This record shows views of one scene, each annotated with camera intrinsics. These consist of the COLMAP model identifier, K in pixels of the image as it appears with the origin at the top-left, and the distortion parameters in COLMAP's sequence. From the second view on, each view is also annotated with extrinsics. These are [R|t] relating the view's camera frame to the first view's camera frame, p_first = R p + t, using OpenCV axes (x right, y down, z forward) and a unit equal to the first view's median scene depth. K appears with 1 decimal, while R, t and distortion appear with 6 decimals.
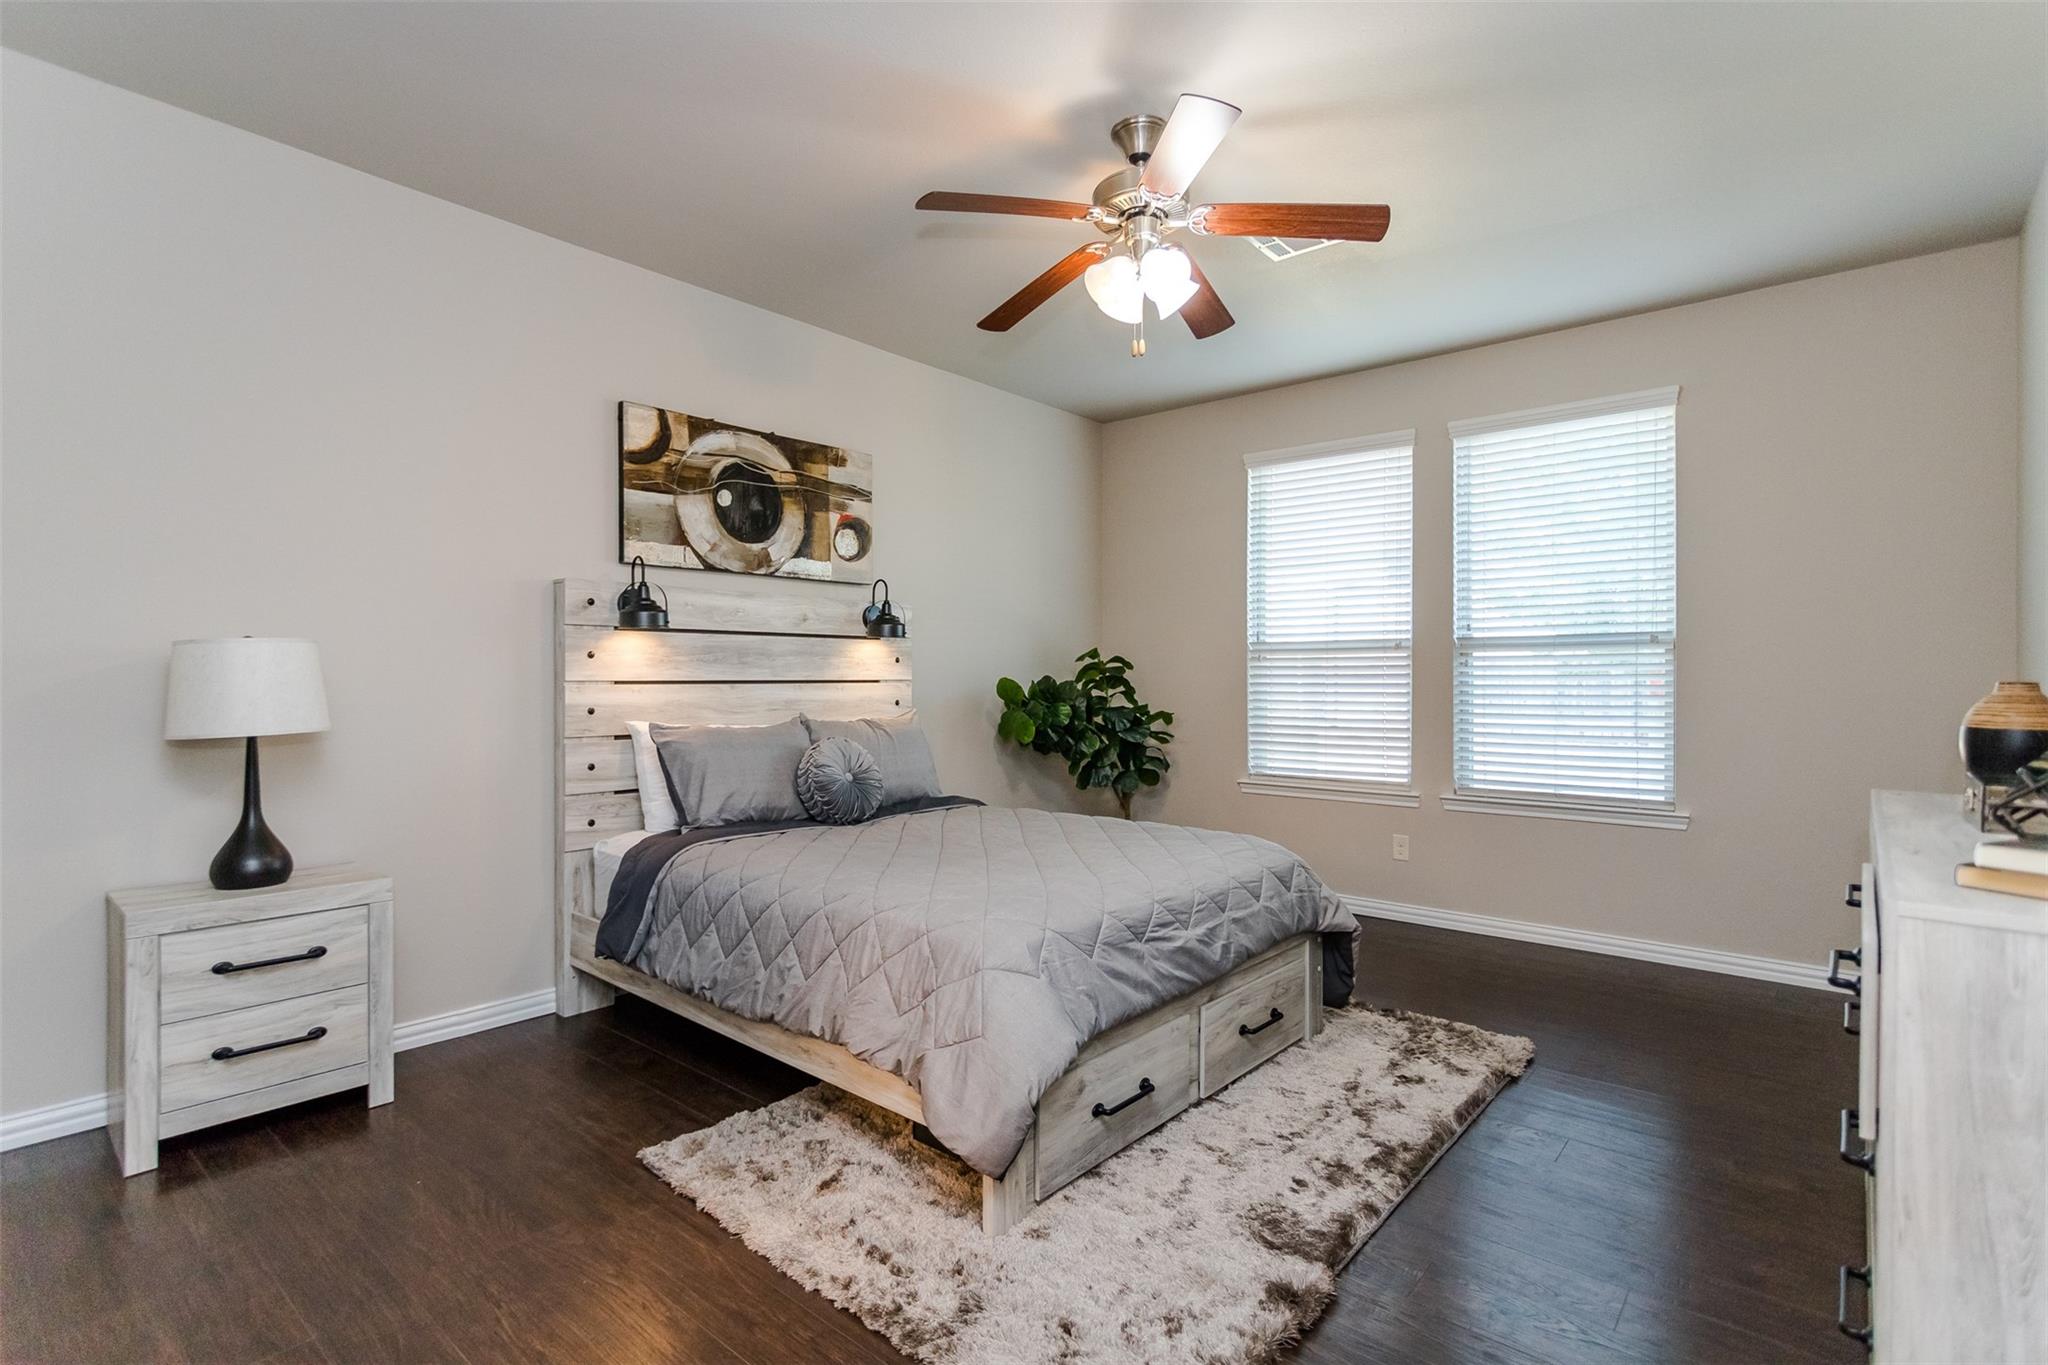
lens RADIAL K [[976.9, 0, 1016.0], [0, 976.9, 681.7], [0, 0, 1]] dist [0.003667, -0.000330]
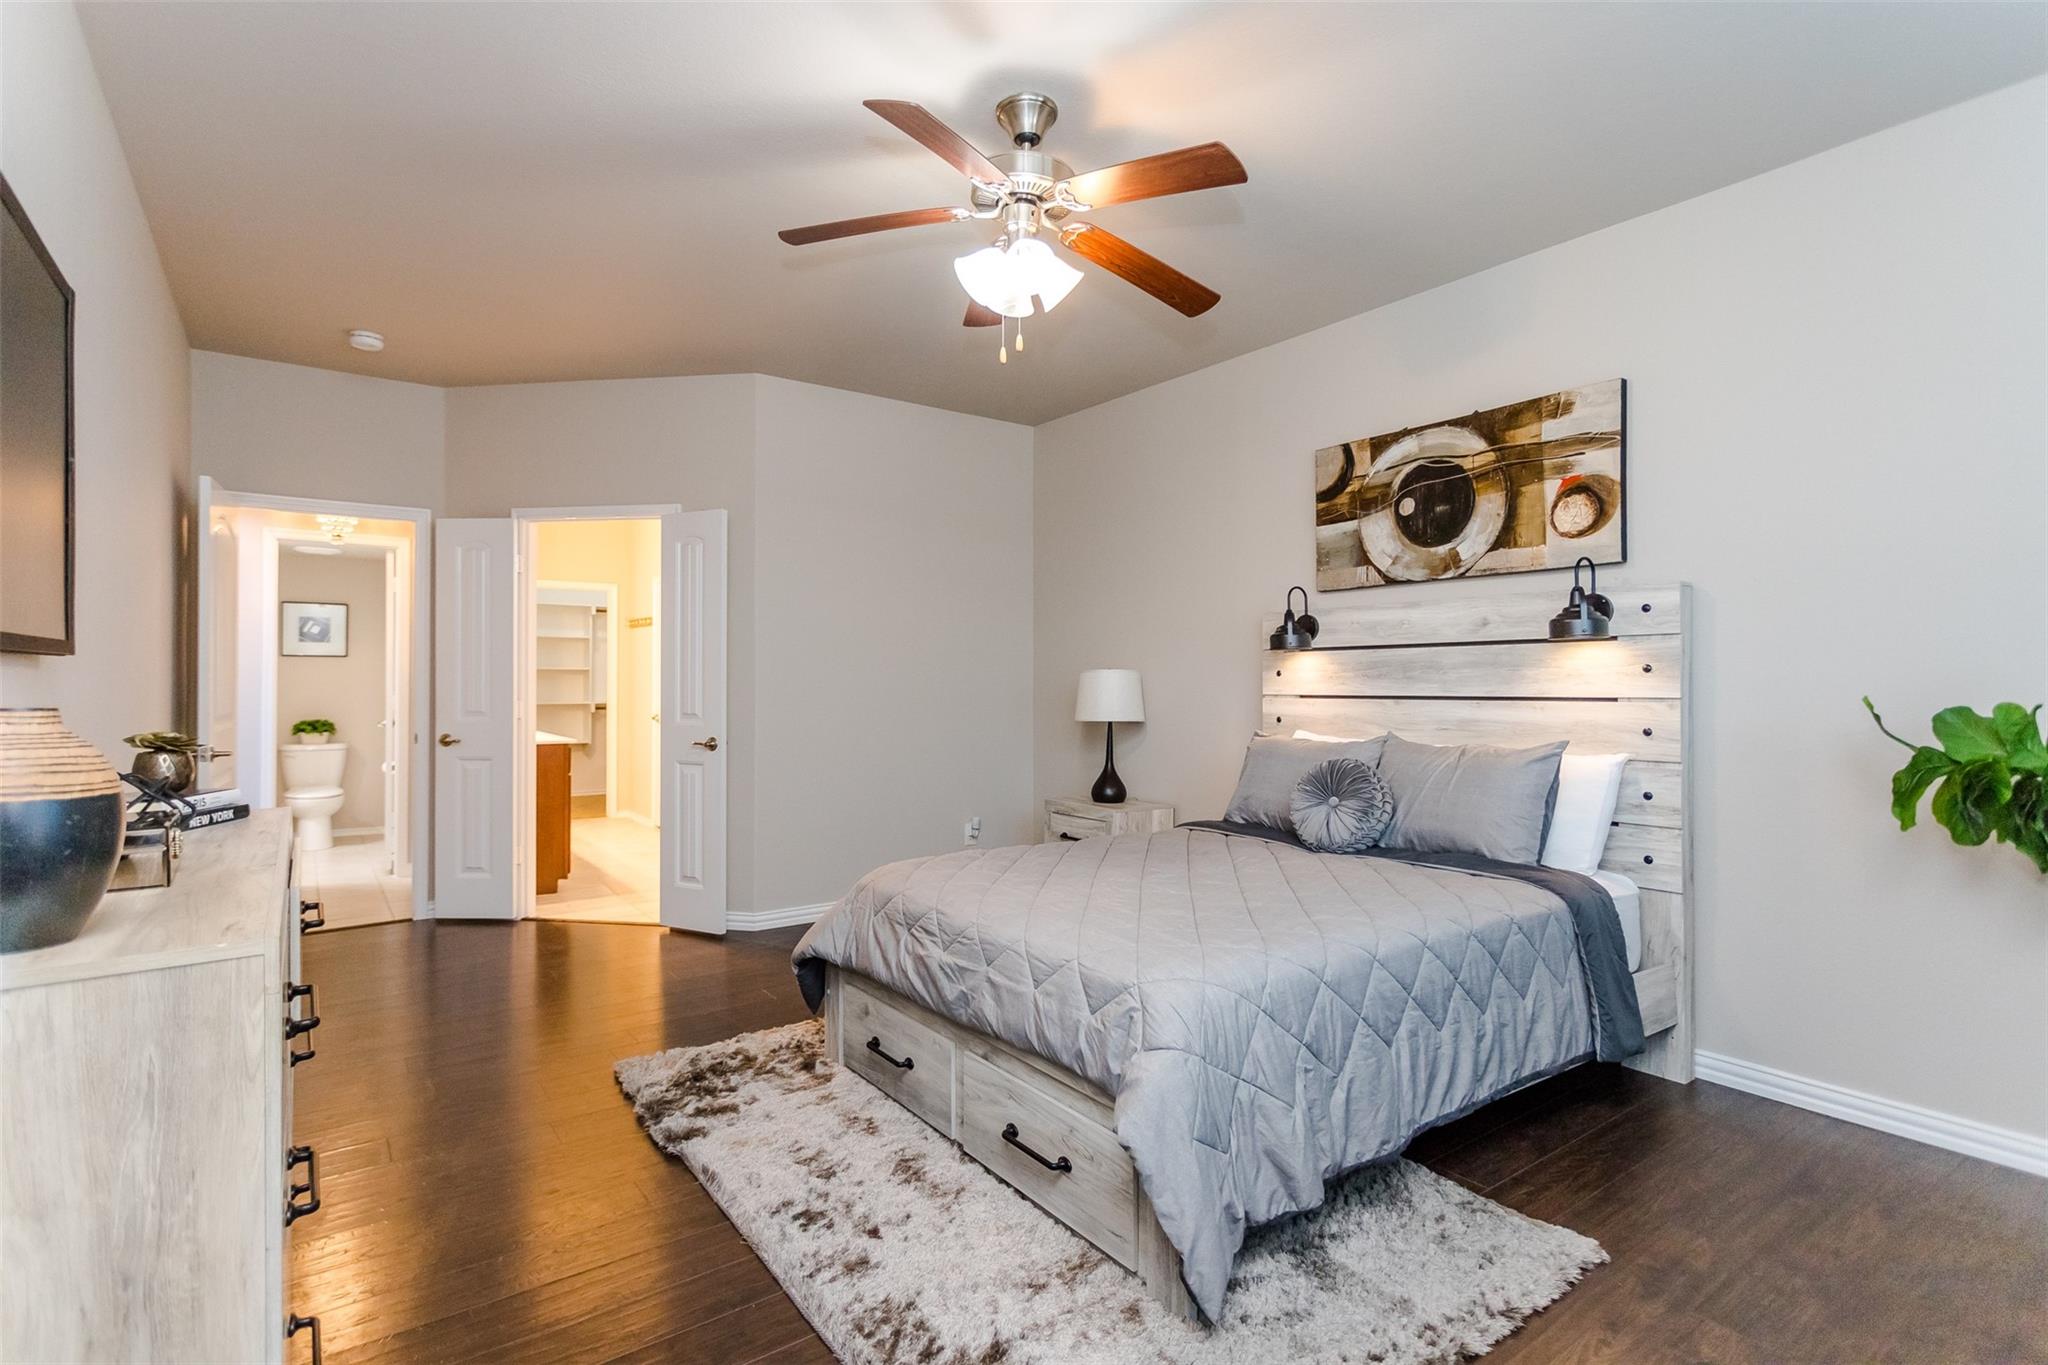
lens RADIAL K [[976.9, 0, 1008.5], [0, 976.9, 675.1], [0, 0, 1]] dist [0.003667, -0.000330]
pose [[-0.233195, -0.013137, -0.972341, 0.726874], [-0.007927, 0.999901, -0.011609, -0.007391], [0.972398, 0.005001, -0.233276, 0.841388]]
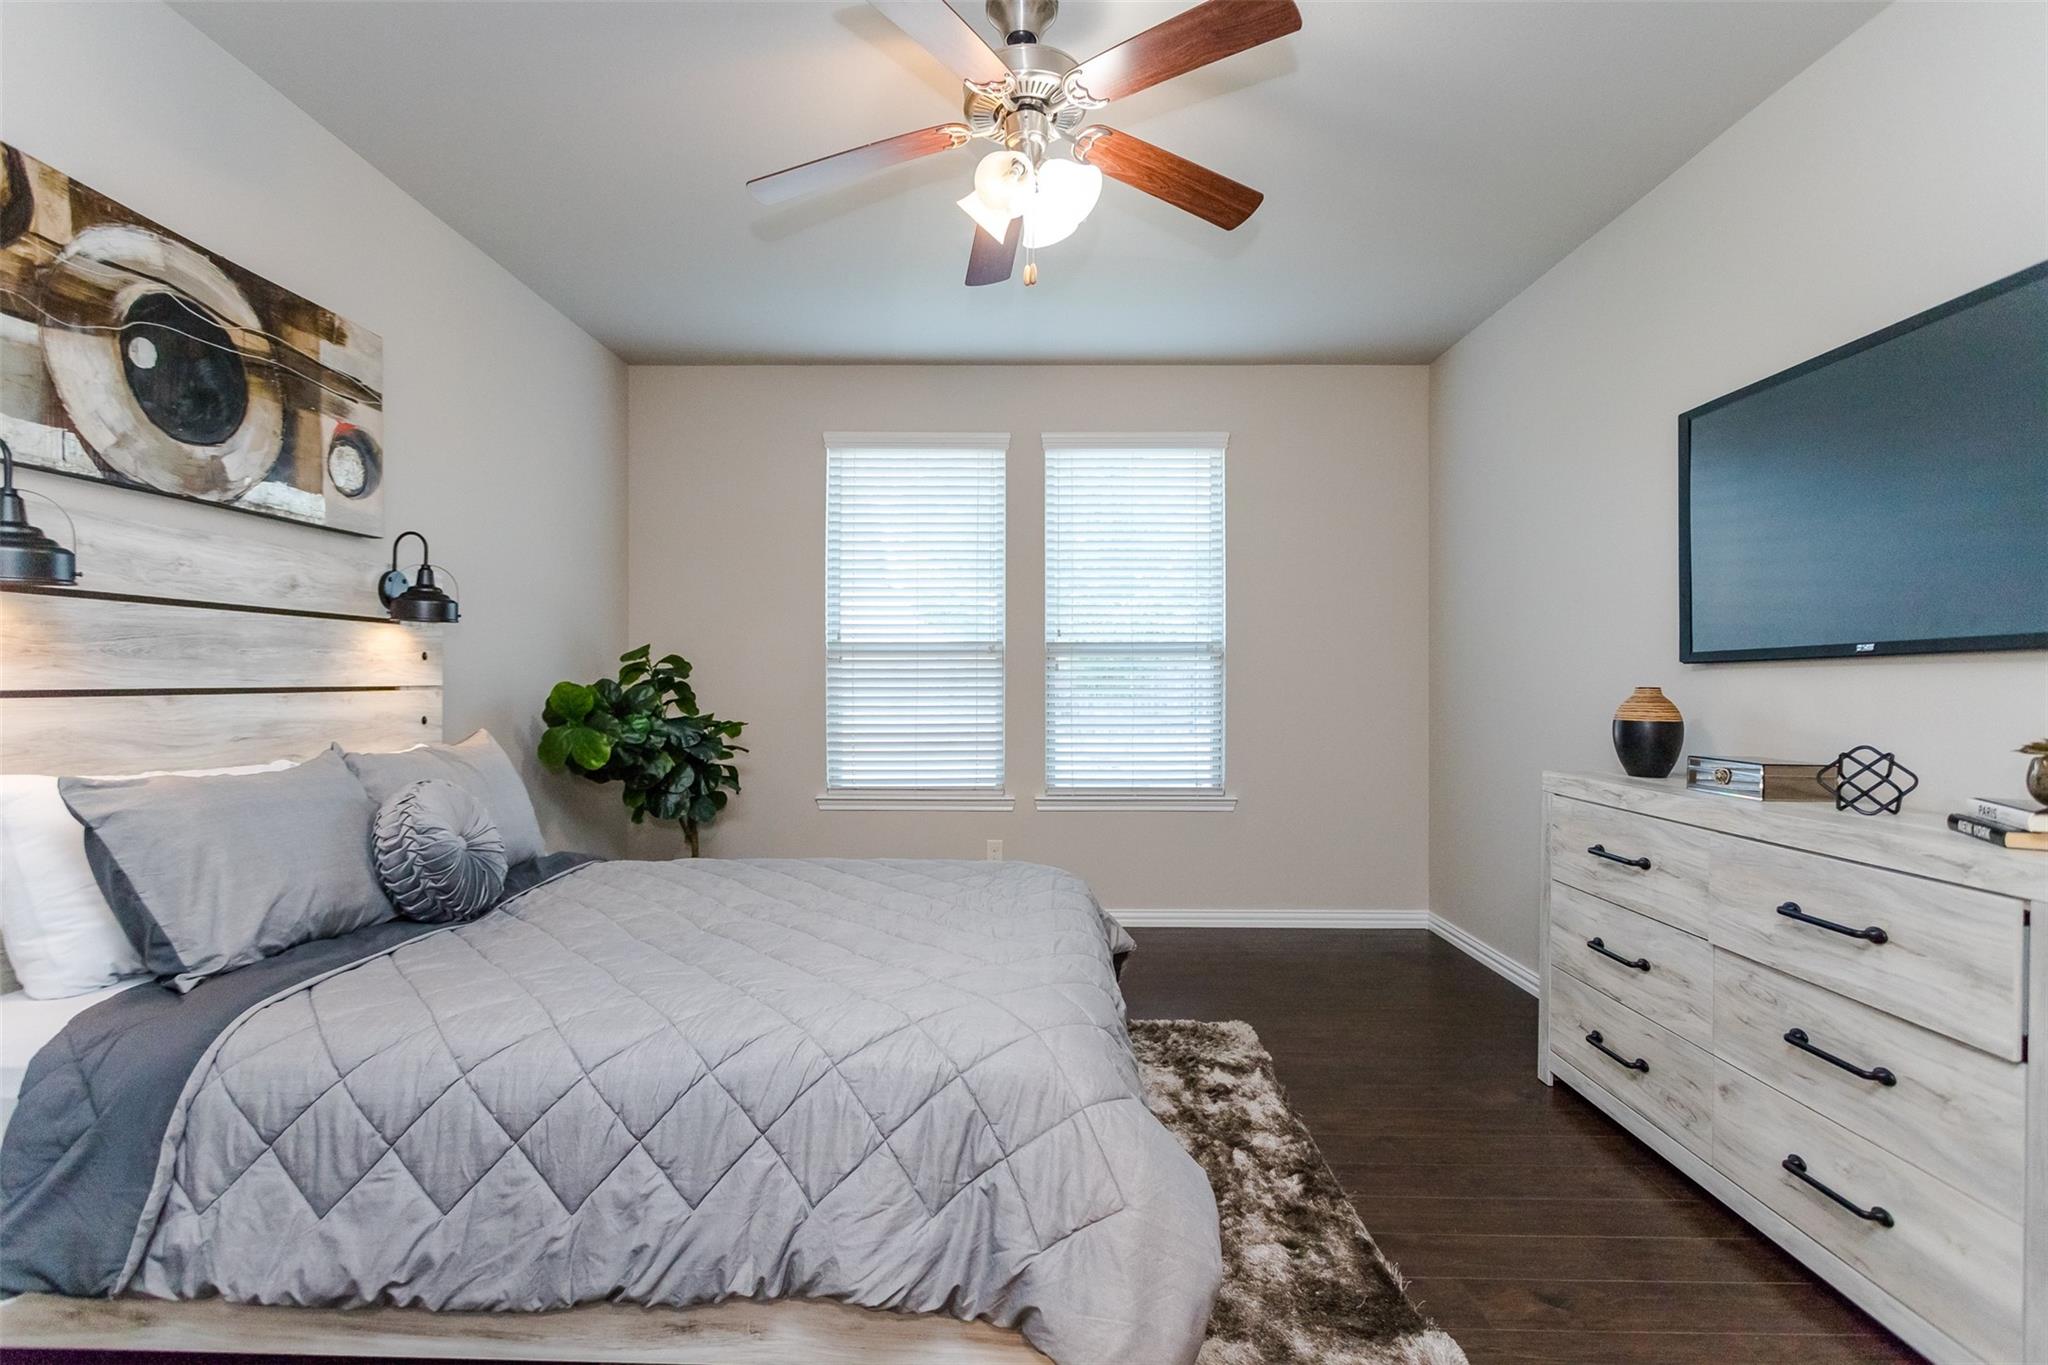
lens RADIAL K [[976.9, 0, 1017.7], [0, 976.9, 683.9], [0, 0, 1]] dist [0.003667, -0.000330]
pose [[0.766486, -0.002393, 0.642257, -0.275017], [0.002166, 0.999997, 0.001140, -0.003586], [-0.642258, 0.000517, 0.766489, 0.269070]]
